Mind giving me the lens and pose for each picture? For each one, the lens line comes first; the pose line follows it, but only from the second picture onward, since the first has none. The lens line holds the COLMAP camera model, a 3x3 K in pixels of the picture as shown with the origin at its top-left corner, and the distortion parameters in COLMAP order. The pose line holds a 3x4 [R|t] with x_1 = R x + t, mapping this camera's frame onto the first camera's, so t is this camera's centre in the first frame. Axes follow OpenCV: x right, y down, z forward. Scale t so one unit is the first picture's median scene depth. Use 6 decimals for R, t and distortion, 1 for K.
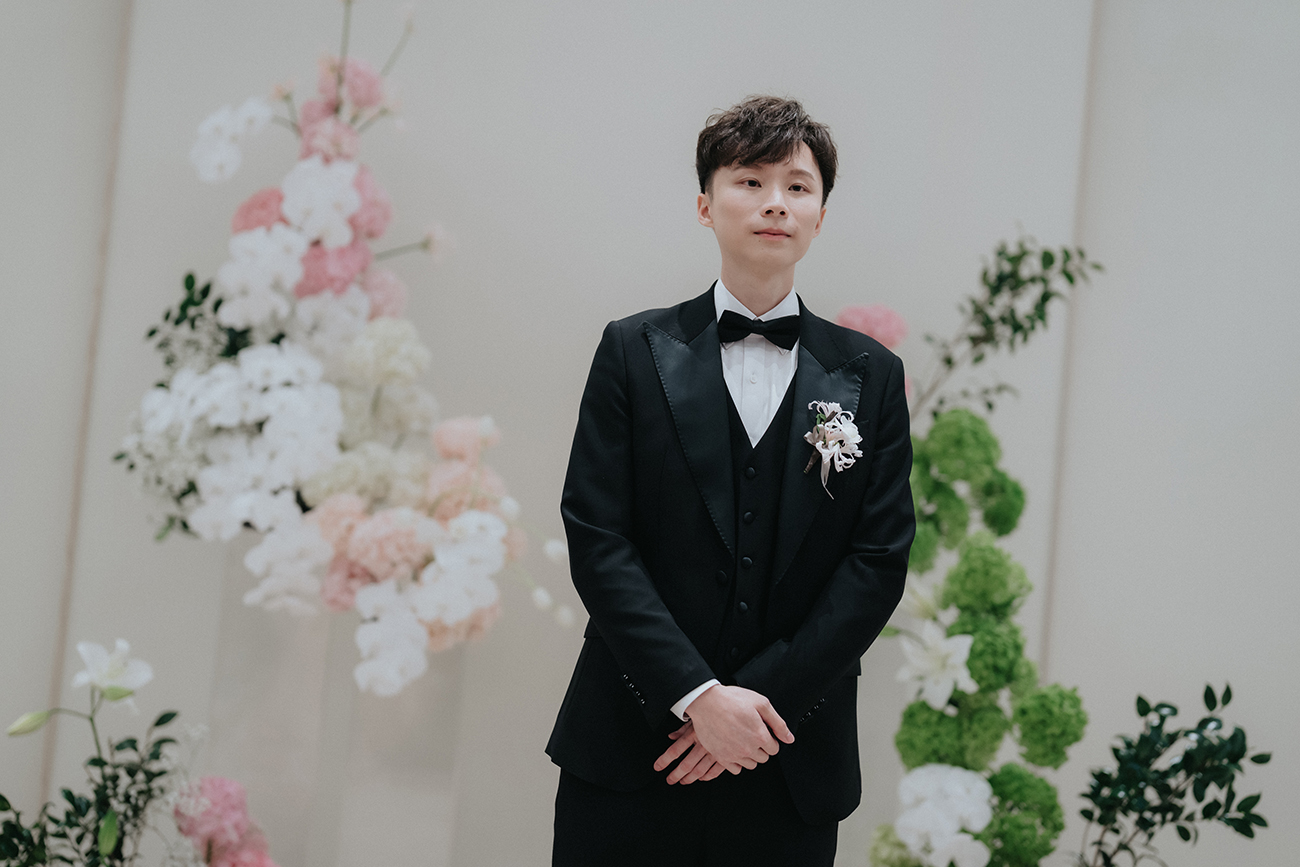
lens RADIAL K [[1932.8, 0, 650.0], [0, 1932.8, 433.5], [0, 0, 1]] dist [-0.000757, 0.049711]
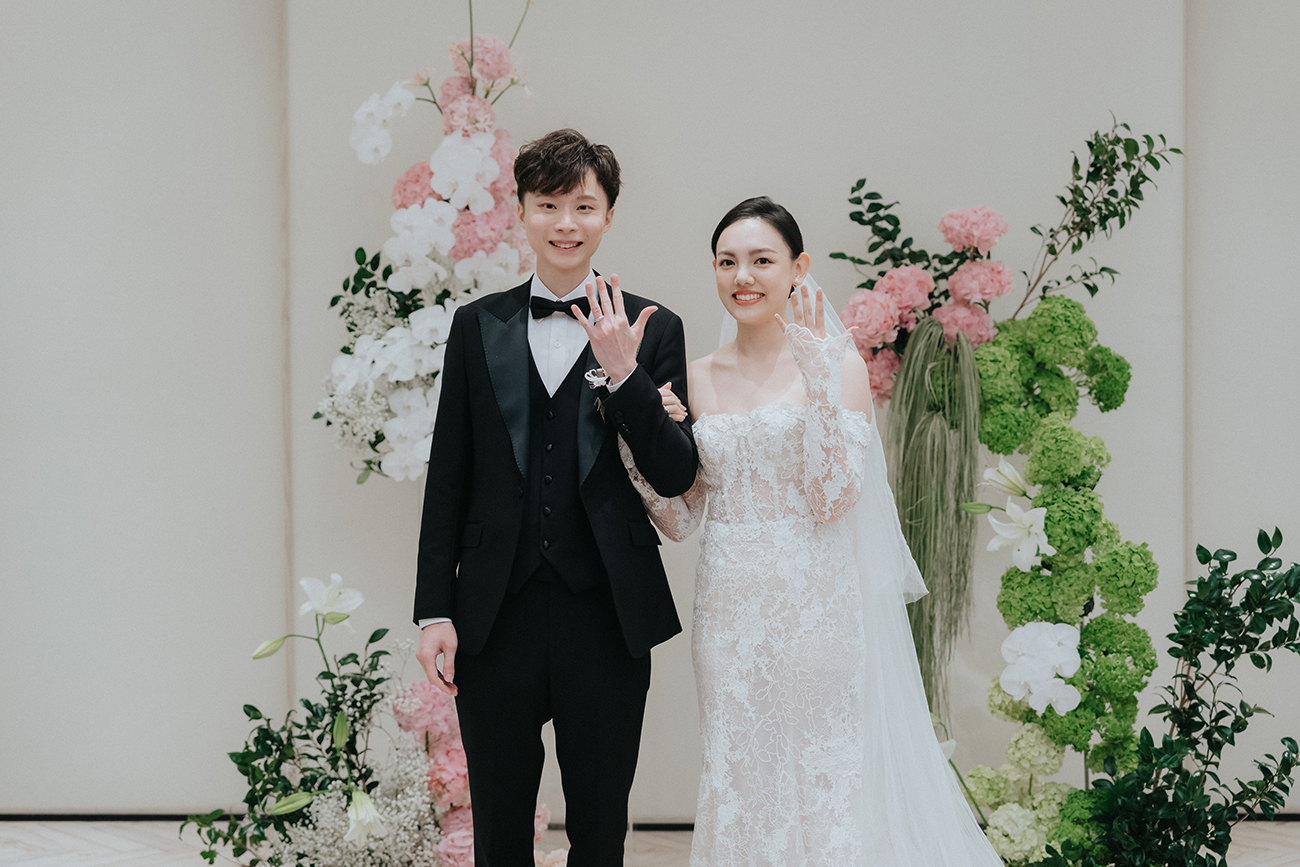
lens RADIAL K [[2407.3, 0, 650.0], [0, 2407.3, 433.5], [0, 0, 1]] dist [0.002828, -0.181374]
pose [[0.984652, -0.094087, -0.146996, 0.143511], [0.104467, 0.992432, 0.064548, -0.053970], [0.139810, -0.078913, 0.987029, -0.429509]]
